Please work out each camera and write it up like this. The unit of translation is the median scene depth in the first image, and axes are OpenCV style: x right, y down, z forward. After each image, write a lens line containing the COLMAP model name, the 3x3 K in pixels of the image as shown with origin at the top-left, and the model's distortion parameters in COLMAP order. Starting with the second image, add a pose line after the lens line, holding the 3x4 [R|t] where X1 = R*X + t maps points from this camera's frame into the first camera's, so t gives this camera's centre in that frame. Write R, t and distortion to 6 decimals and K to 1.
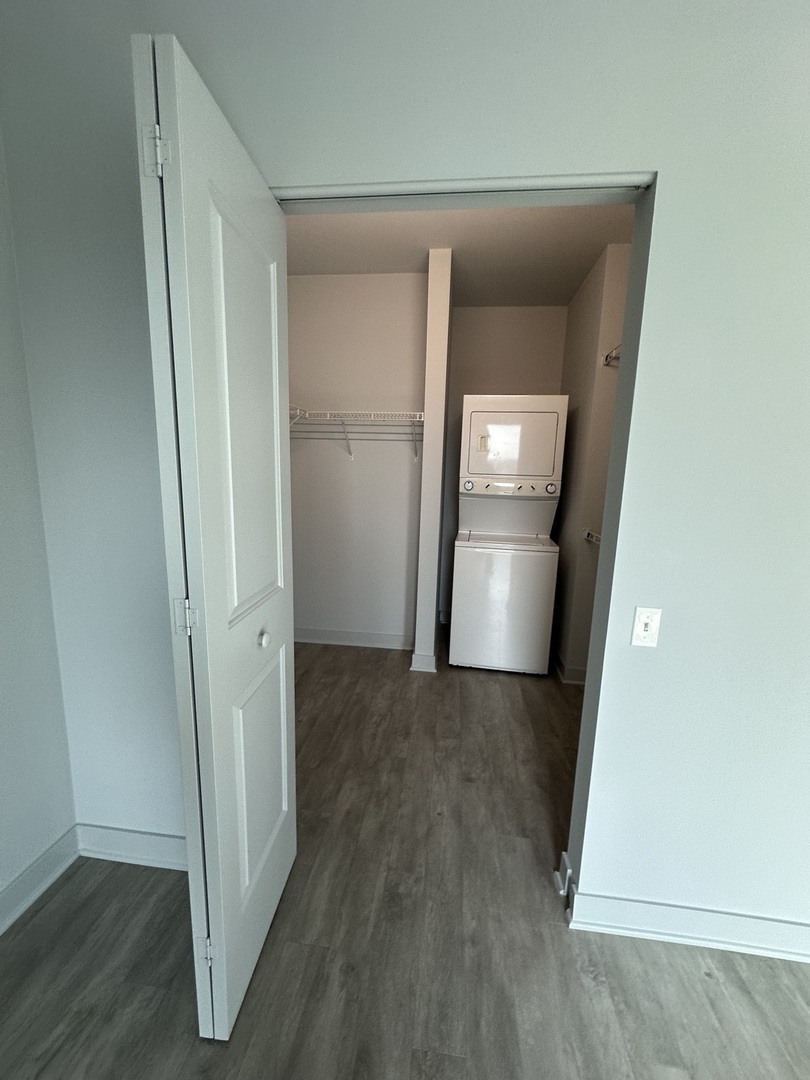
lens RADIAL K [[429.4, 0, 406.5], [0, 429.4, 538.8], [0, 0, 1]] dist [-0.000927, 0.000606]
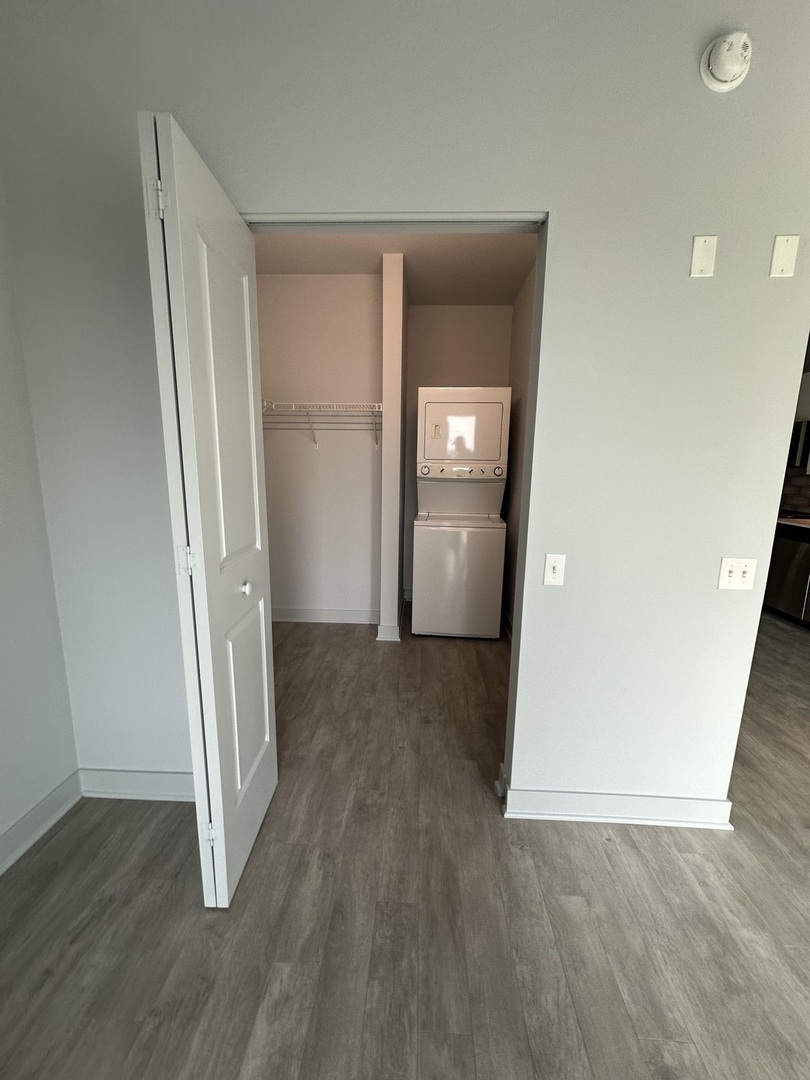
lens RADIAL K [[429.4, 0, 406.3], [0, 429.4, 539.3], [0, 0, 1]] dist [-0.000927, 0.000606]
pose [[0.997088, -0.026421, 0.071535, 0.030491], [0.025331, 0.999549, 0.016100, 0.076586], [-0.071928, -0.014241, 0.997308, -0.212632]]
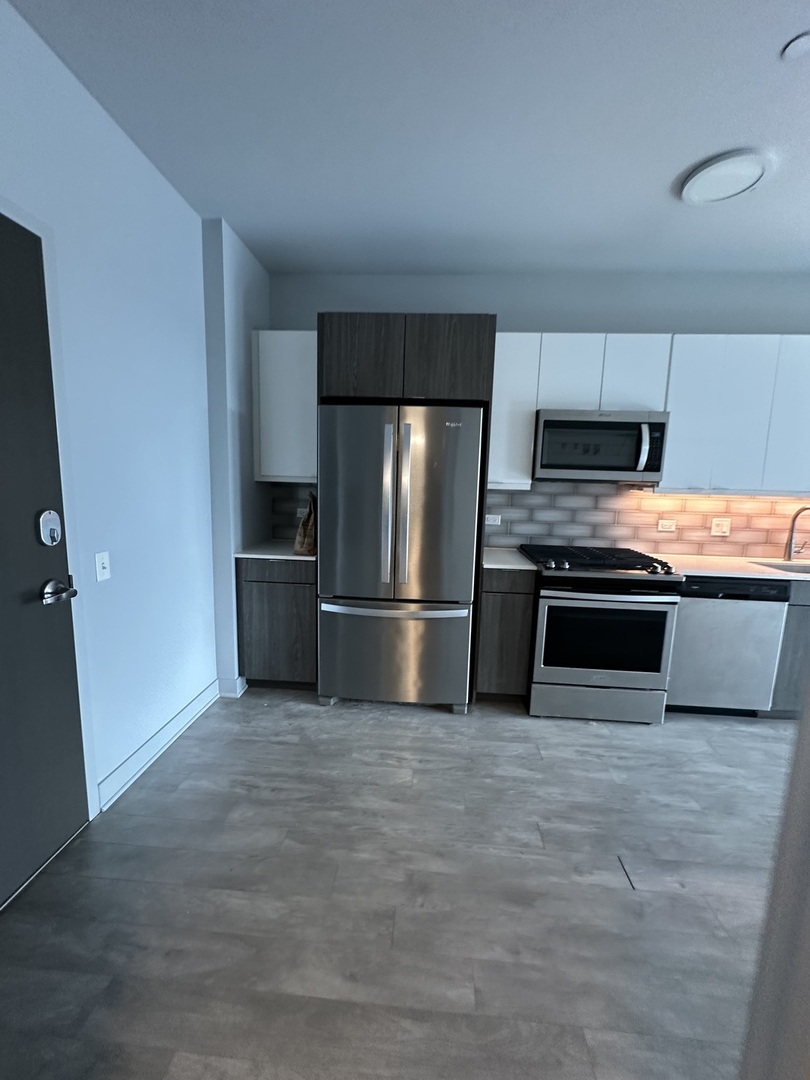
lens RADIAL K [[429.4, 0, 405.0], [0, 429.4, 538.7], [0, 0, 1]] dist [-0.000927, 0.000606]
pose [[-0.050530, -0.169683, 0.984202, 1.137771], [0.135459, 0.975191, 0.175083, -0.582892], [-0.989494, 0.142166, -0.026292, 3.924799]]
